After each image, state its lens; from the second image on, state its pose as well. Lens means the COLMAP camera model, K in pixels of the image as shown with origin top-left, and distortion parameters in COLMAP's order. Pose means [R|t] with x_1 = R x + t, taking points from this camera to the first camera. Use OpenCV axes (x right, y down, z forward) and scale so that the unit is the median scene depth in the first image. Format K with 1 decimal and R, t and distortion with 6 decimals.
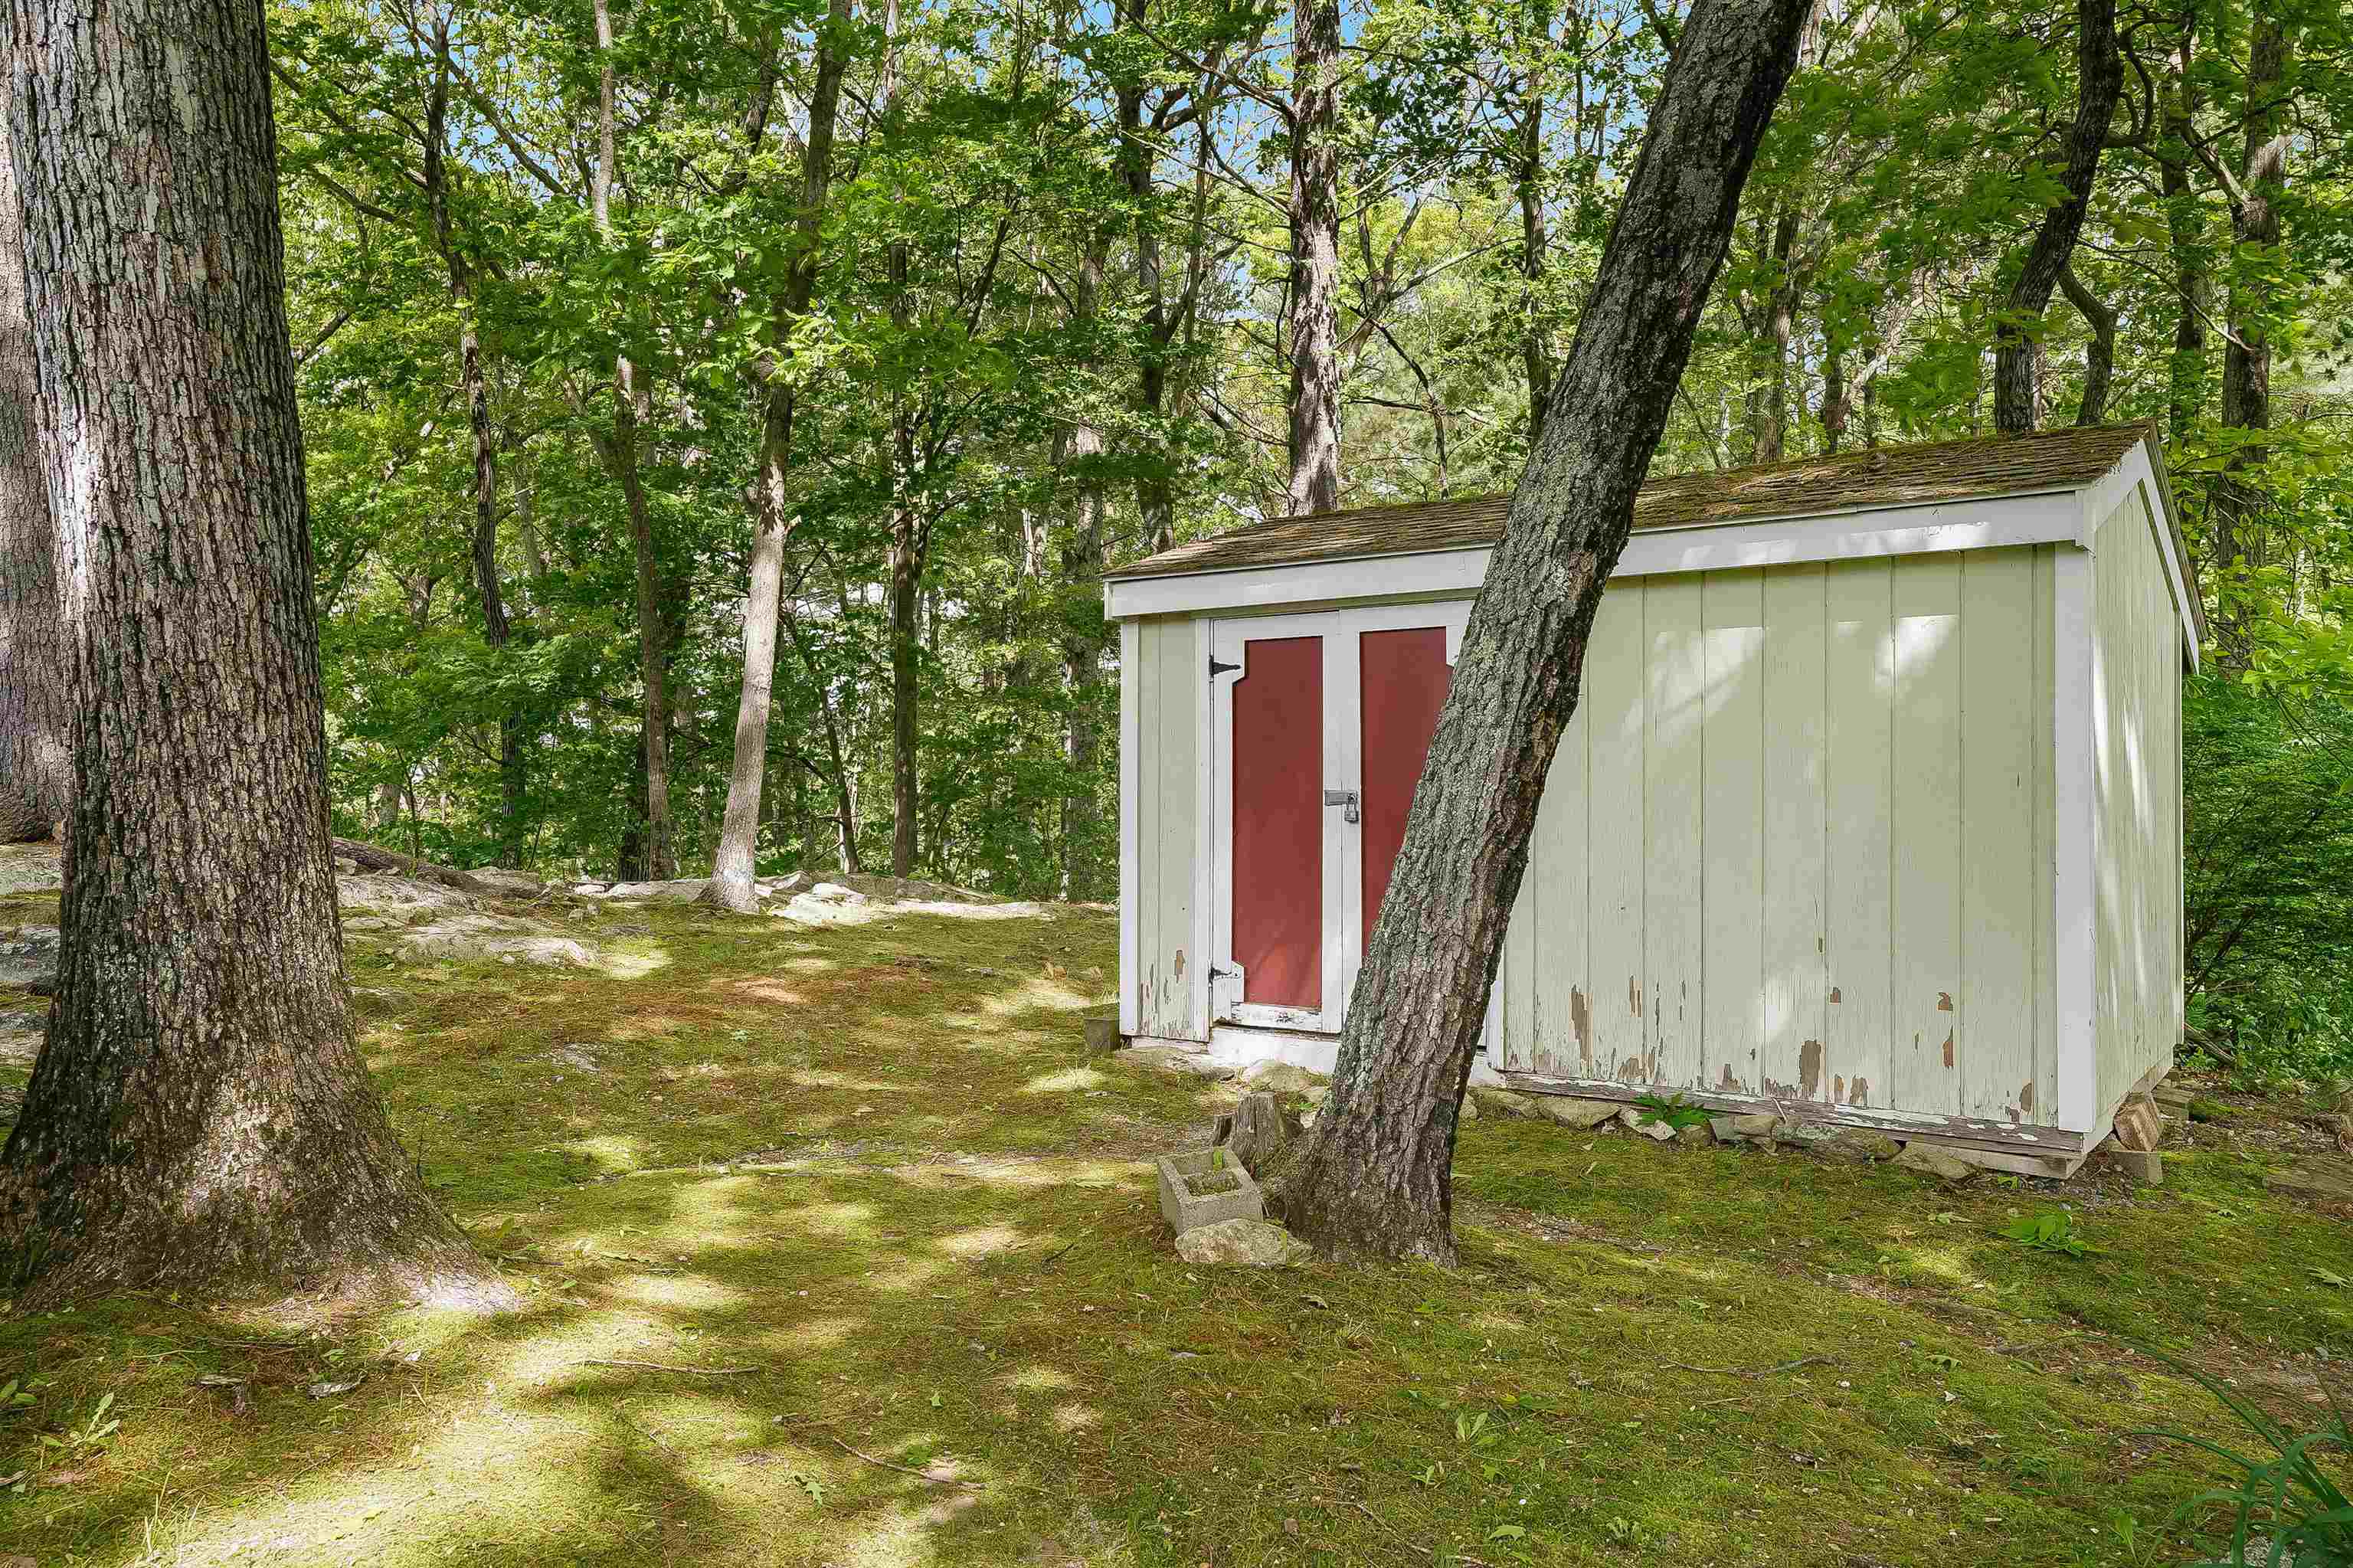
lens RADIAL K [[1748.5, 0, 1176.2], [0, 1748.5, 778.5], [0, 0, 1]] dist [-0.003930, 0.000968]
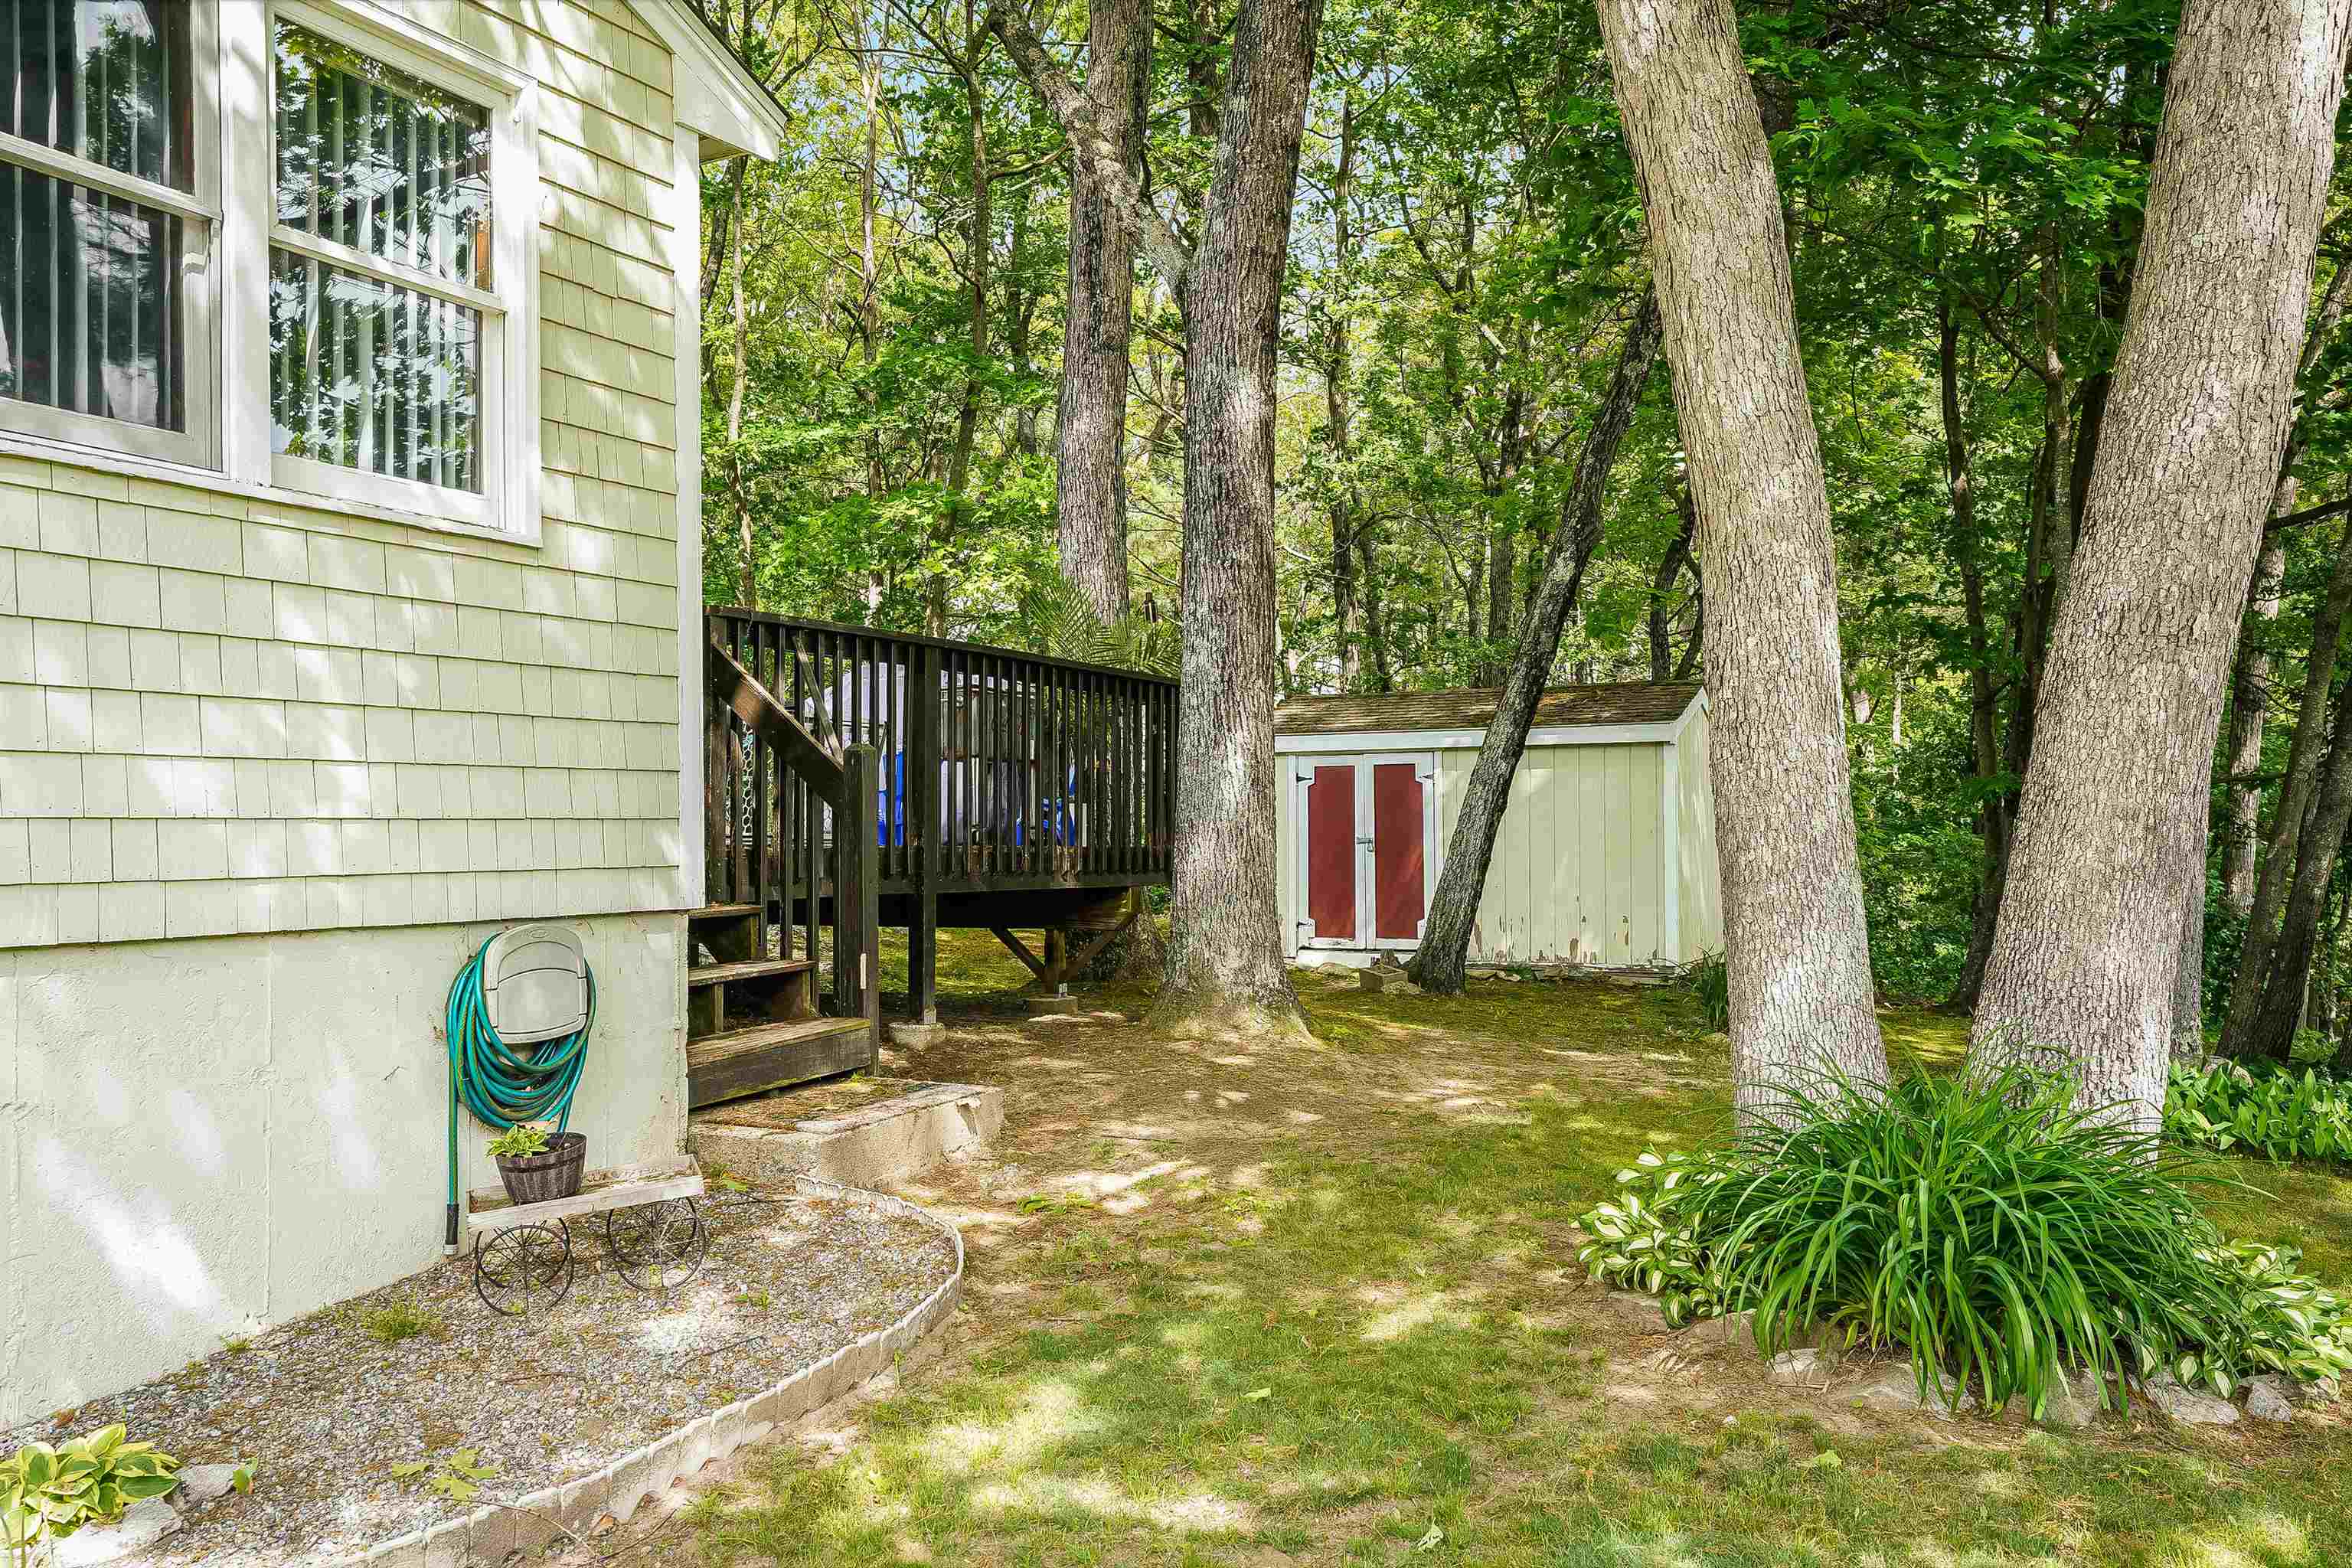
lens RADIAL K [[1965.7, 0, 1175.9], [0, 1965.7, 792.3], [0, 0, 1]] dist [0.004350, 0.000064]
pose [[0.983275, 0.003234, 0.182100, -0.691815], [0.000015, 0.999841, -0.017839, -0.006294], [-0.182128, 0.017544, 0.983118, -1.620576]]
